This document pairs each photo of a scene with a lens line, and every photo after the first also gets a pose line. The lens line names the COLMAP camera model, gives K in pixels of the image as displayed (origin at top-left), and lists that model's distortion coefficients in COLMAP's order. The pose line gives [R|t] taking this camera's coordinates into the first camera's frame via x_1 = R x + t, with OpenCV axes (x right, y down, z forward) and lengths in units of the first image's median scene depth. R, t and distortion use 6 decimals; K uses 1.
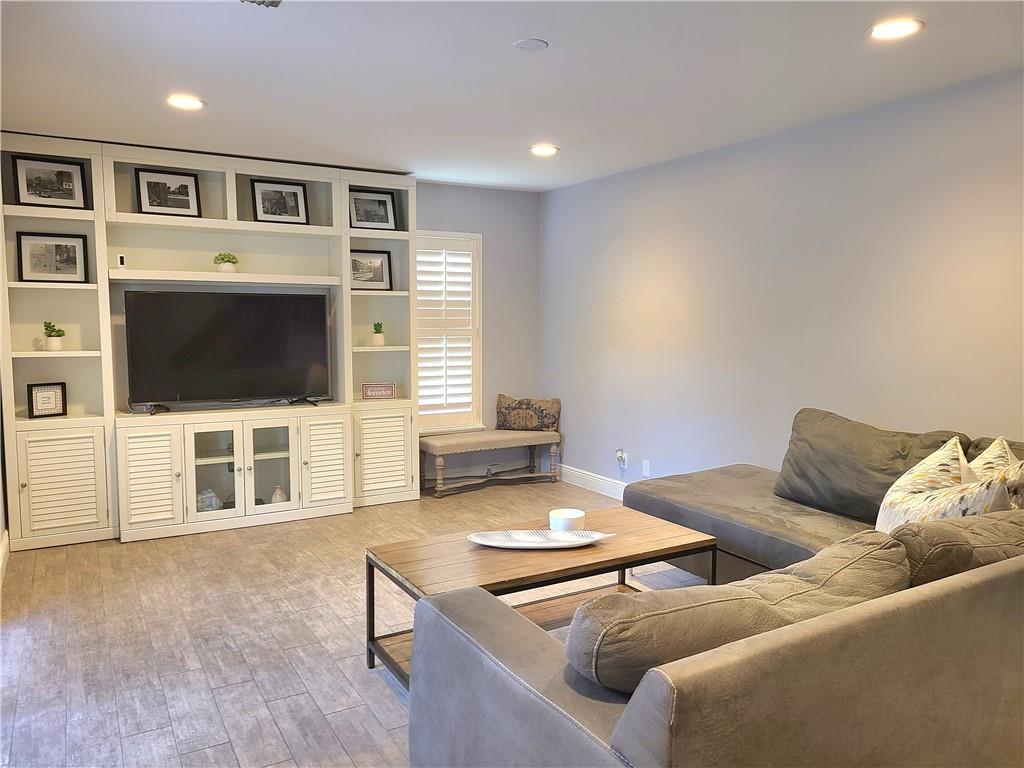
lens RADIAL K [[767.8, 0, 514.2], [0, 767.8, 384.4], [0, 0, 1]] dist [-0.000218, -0.000514]
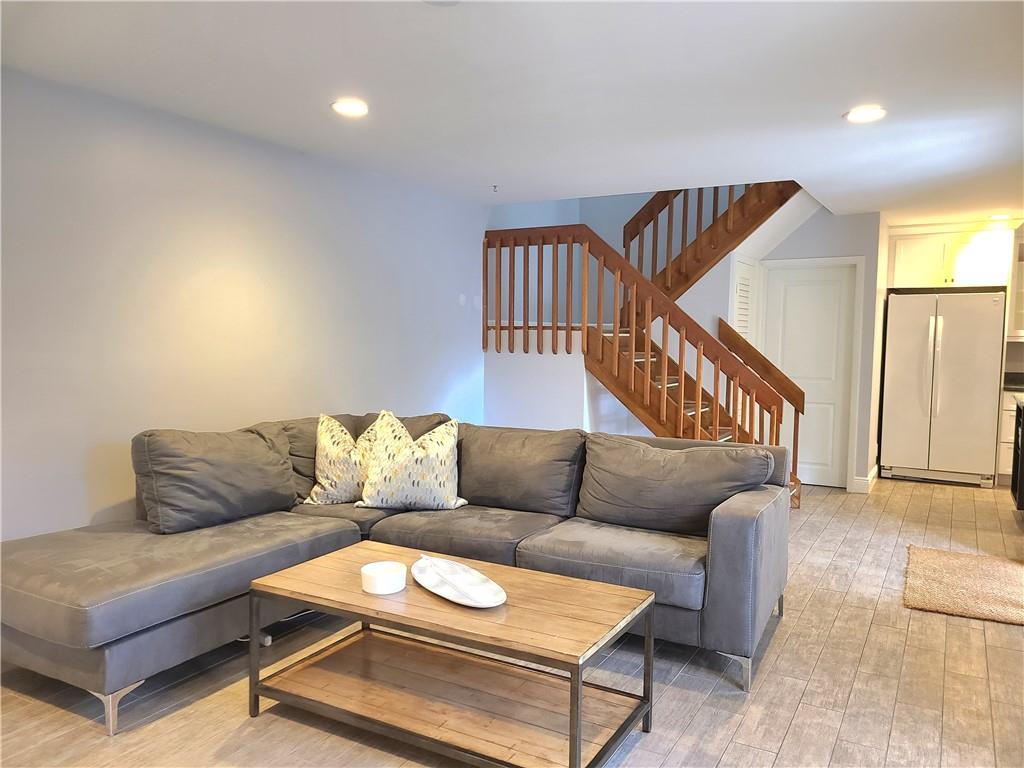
lens RADIAL K [[767.8, 0, 513.7], [0, 767.8, 384.1], [0, 0, 1]] dist [-0.000218, -0.000514]
pose [[-0.503115, -0.071814, 0.861231, -0.677882], [0.068742, 0.990058, 0.122714, -0.119837], [-0.861481, 0.120942, -0.493176, 1.211685]]
